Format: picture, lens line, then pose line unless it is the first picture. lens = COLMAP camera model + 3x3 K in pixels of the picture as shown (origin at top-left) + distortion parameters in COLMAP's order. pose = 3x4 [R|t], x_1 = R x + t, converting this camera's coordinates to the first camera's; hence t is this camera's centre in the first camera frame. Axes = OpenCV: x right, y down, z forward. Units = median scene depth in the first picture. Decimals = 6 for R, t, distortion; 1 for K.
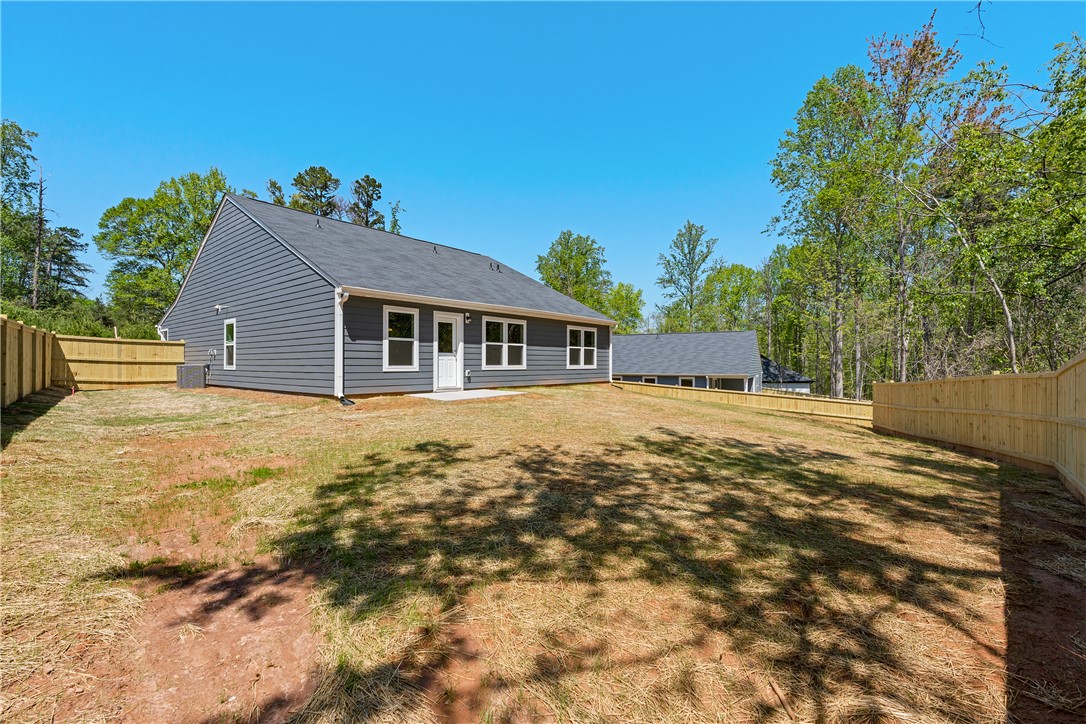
lens RADIAL K [[476.1, 0, 538.0], [0, 476.1, 361.0], [0, 0, 1]] dist [-0.001732, 0.000036]
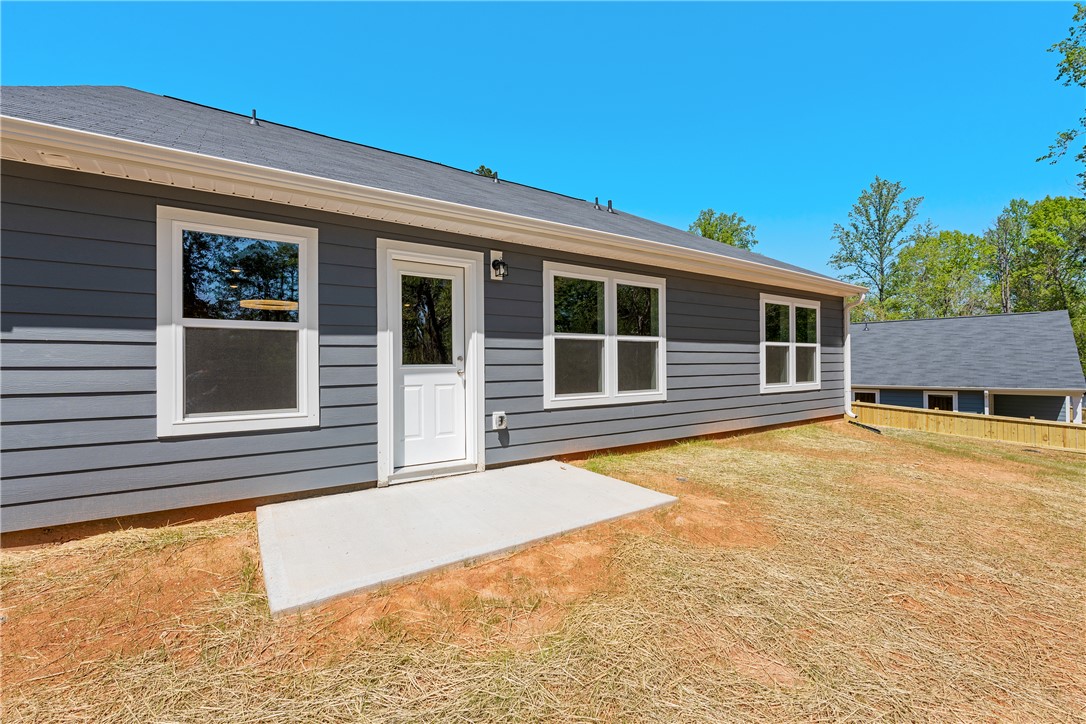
lens RADIAL K [[476.1, 0, 542.1], [0, 476.1, 356.9], [0, 0, 1]] dist [-0.001732, 0.000036]
pose [[0.964439, -0.012746, -0.263997, -0.017836], [0.010023, 0.999882, -0.011658, -0.013954], [0.264114, 0.008597, 0.964453, 0.540170]]
